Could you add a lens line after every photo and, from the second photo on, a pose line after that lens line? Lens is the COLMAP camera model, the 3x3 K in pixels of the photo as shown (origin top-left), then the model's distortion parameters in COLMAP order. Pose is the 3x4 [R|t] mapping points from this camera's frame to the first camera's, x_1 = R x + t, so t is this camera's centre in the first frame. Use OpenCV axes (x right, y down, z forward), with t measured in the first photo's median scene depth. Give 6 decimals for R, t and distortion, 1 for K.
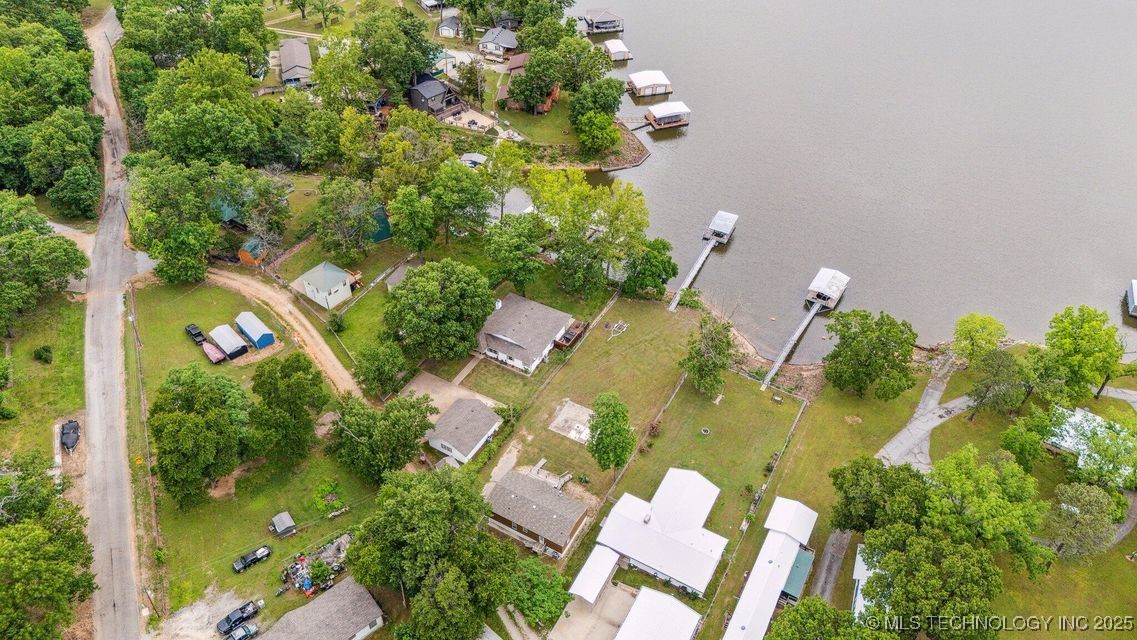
lens RADIAL K [[857.6, 0, 574.1], [0, 857.6, 319.5], [0, 0, 1]] dist [0.043586, -0.011542]
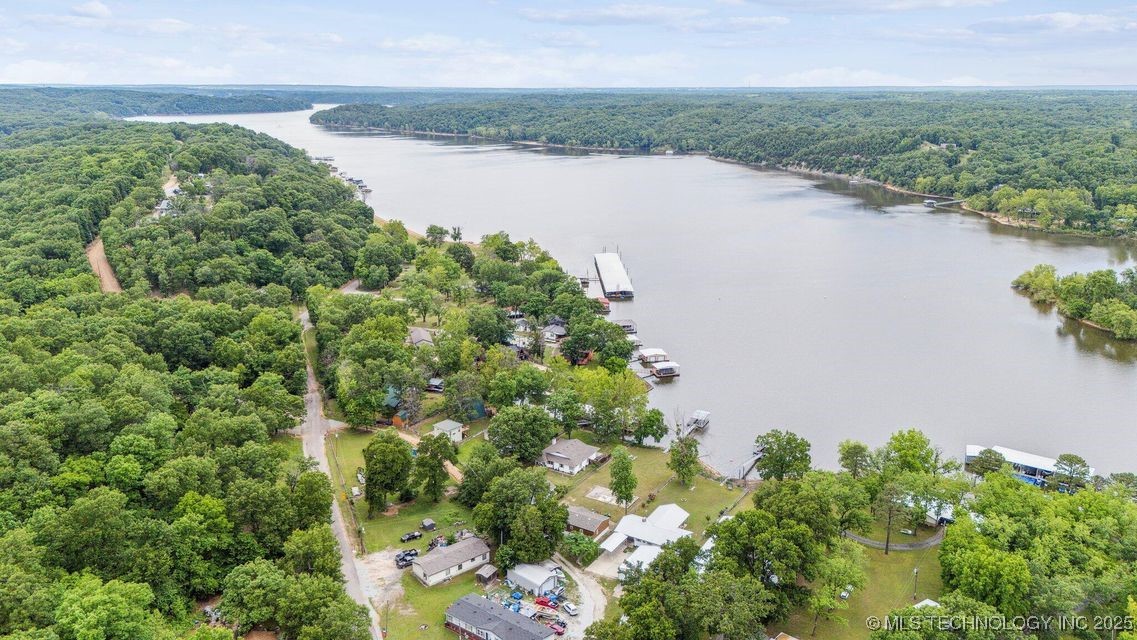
lens RADIAL K [[857.6, 0, 566.9], [0, 857.6, 320.9], [0, 0, 1]] dist [0.043586, -0.011542]
pose [[0.998975, 0.001498, -0.045245, 0.007171], [-0.021350, 0.896907, -0.441703, 0.502412], [0.039919, 0.442216, 0.896020, -0.545189]]
